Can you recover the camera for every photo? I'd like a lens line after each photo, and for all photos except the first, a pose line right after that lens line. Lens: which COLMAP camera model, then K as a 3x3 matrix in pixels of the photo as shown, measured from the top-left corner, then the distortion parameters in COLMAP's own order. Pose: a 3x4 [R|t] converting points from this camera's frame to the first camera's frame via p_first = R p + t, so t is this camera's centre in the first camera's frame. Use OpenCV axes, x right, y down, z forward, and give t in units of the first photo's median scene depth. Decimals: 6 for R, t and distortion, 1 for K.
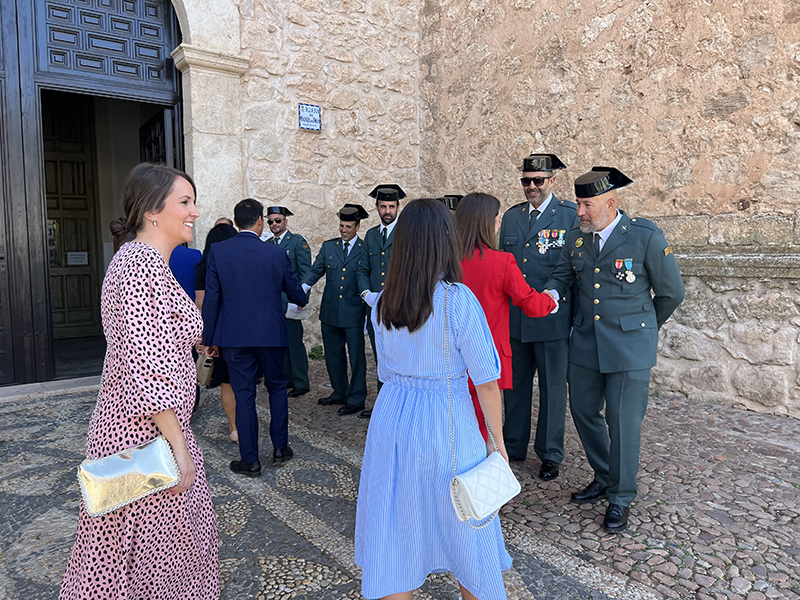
lens RADIAL K [[609.6, 0, 404.7], [0, 609.6, 299.2], [0, 0, 1]] dist [0.059827, -0.065076]
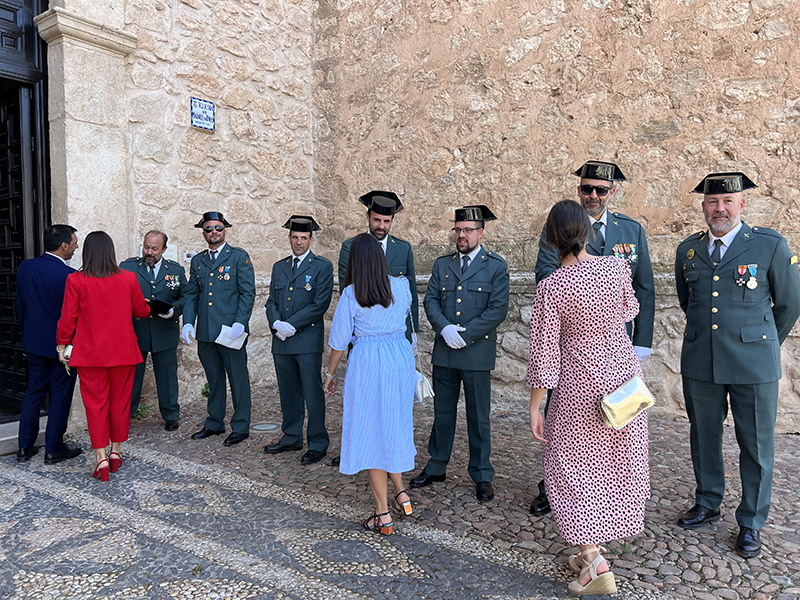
lens RADIAL K [[605.0, 0, 388.9], [0, 605.0, 300.2], [0, 0, 1]] dist [0.045984, -0.045413]
pose [[0.950552, -0.010738, 0.310379, -0.186427], [0.021456, 0.999285, -0.031140, -0.004425], [-0.309823, 0.036259, 0.950103, 0.125827]]
